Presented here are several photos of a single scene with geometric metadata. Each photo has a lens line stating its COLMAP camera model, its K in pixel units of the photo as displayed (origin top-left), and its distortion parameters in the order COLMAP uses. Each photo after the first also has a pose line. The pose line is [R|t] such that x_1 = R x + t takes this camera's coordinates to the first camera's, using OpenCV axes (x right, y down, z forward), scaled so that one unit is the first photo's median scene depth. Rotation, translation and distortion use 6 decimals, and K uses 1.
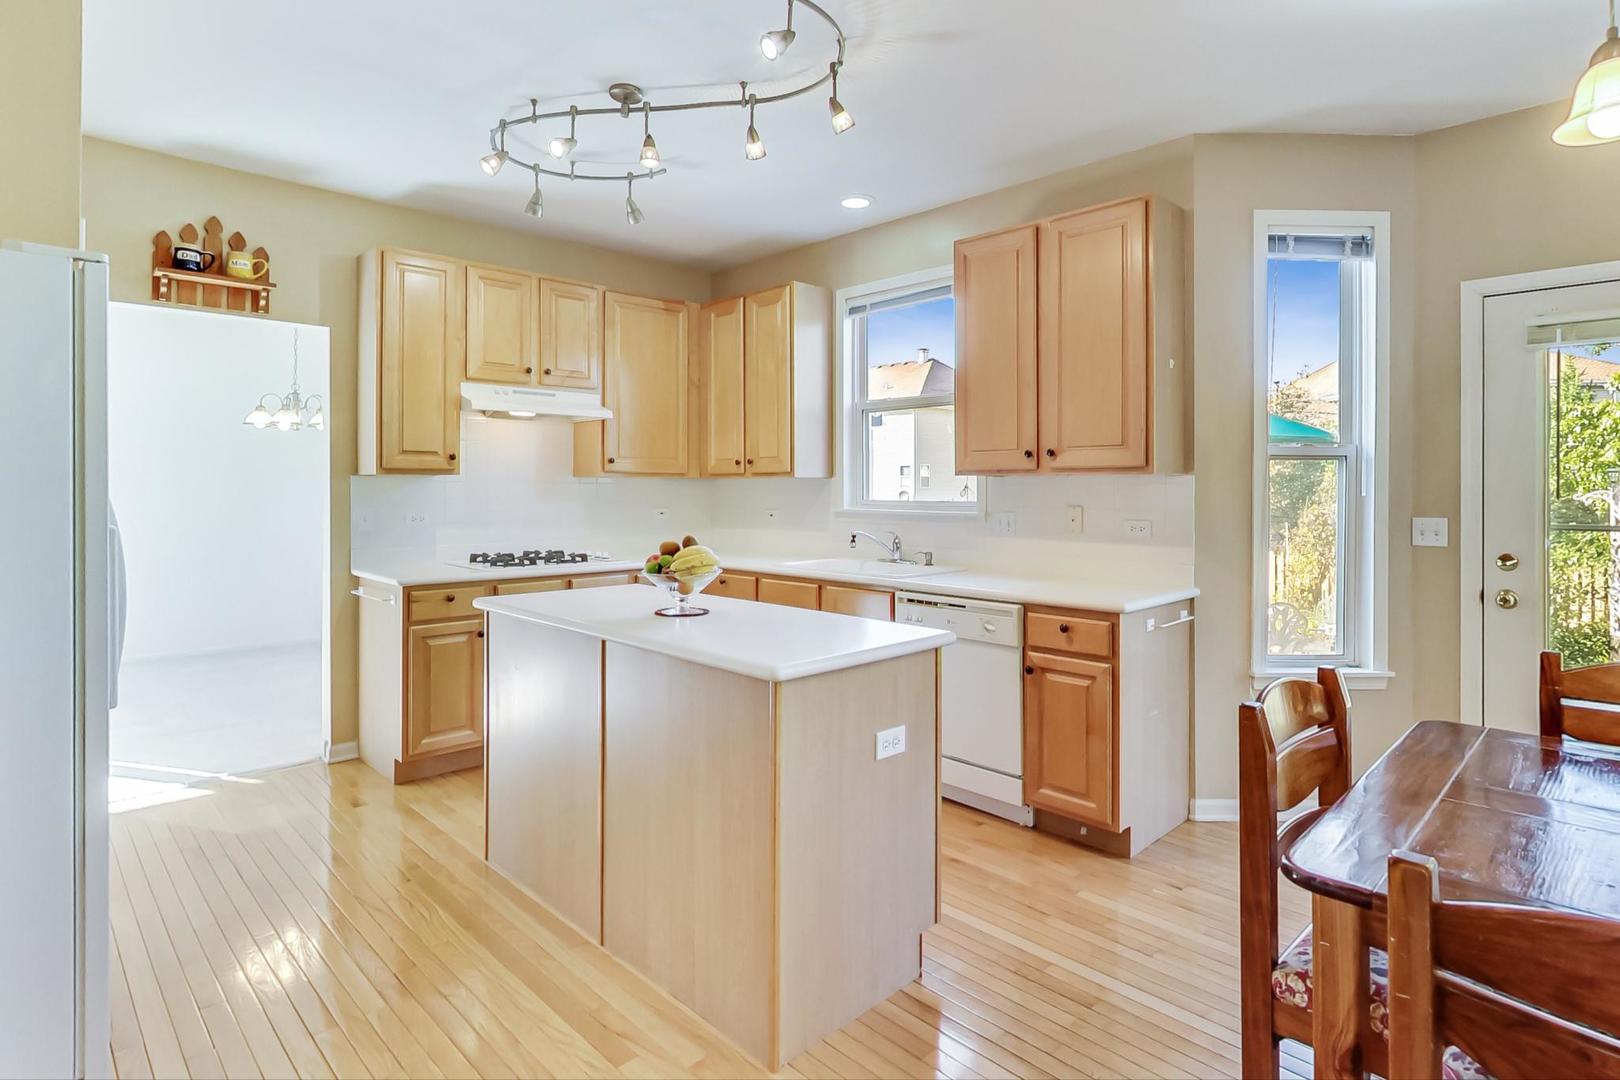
lens RADIAL K [[837.8, 0, 836.7], [0, 837.8, 472.9], [0, 0, 1]] dist [-0.004785, -0.000252]
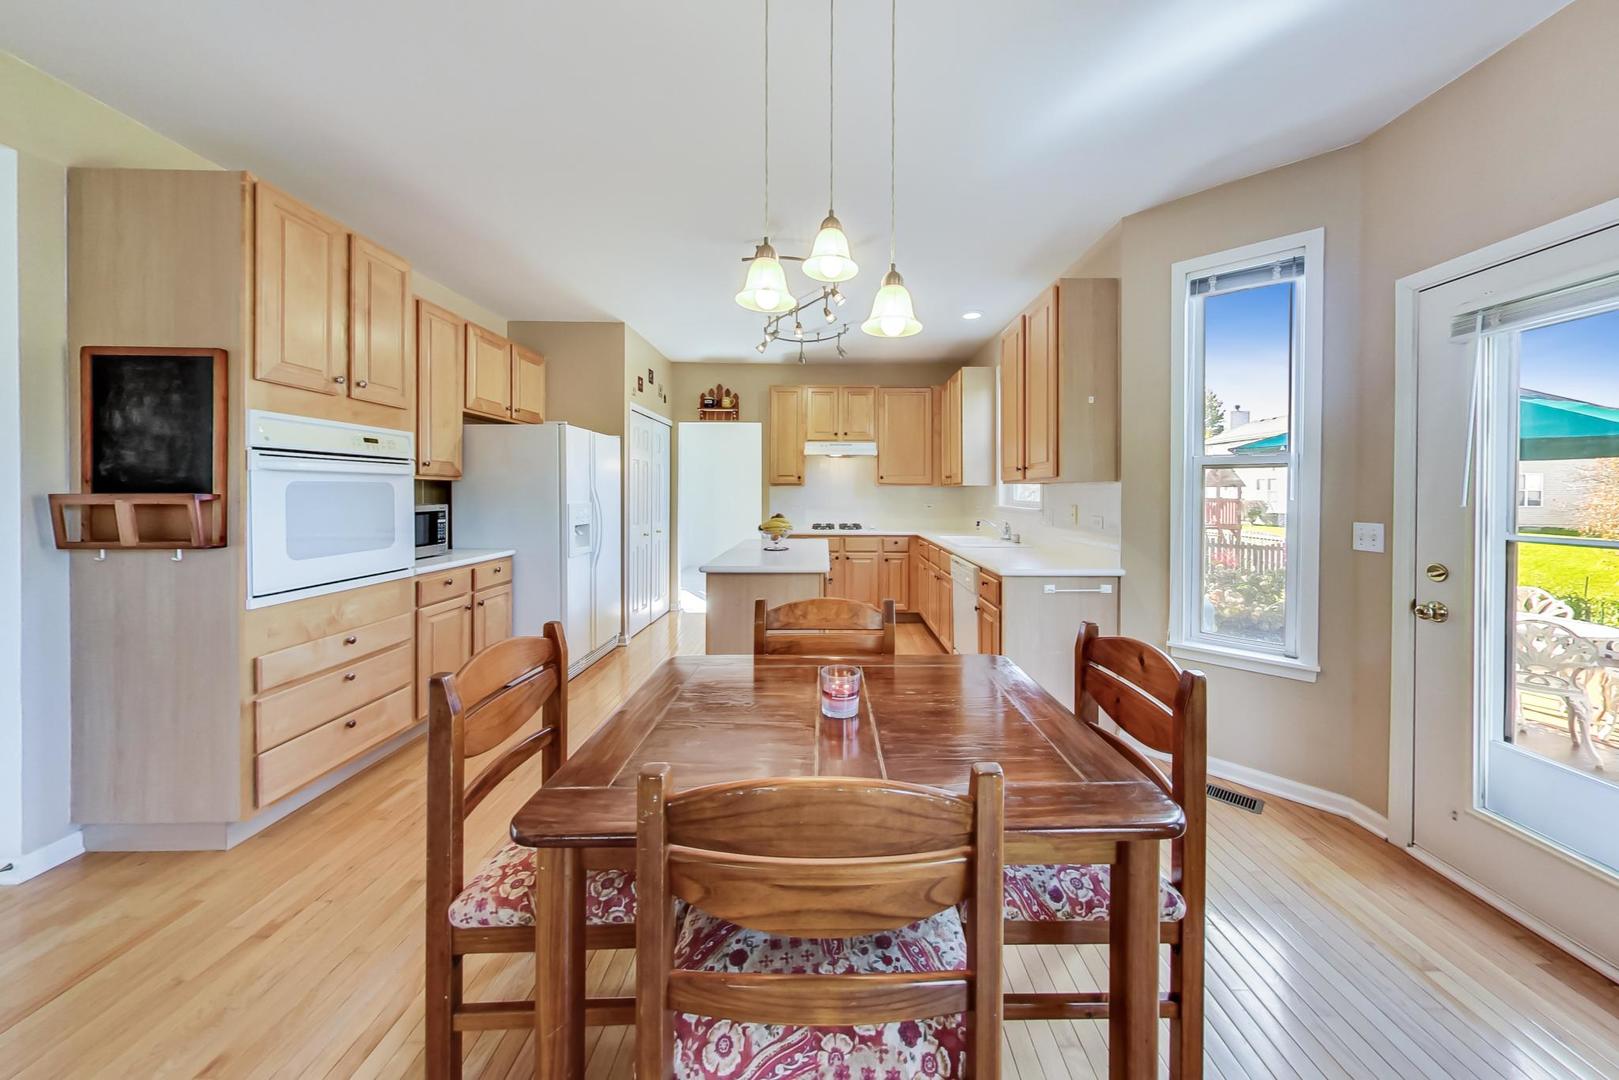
lens RADIAL K [[539.5, 0, 850.3], [0, 539.5, 496.3], [0, 0, 1]] dist [0.000954, -0.000097]
pose [[0.717196, 0.007275, -0.696833, 0.610114], [0.009251, 0.999758, 0.019960, 0.002936], [0.696810, -0.020762, 0.716956, 0.087038]]
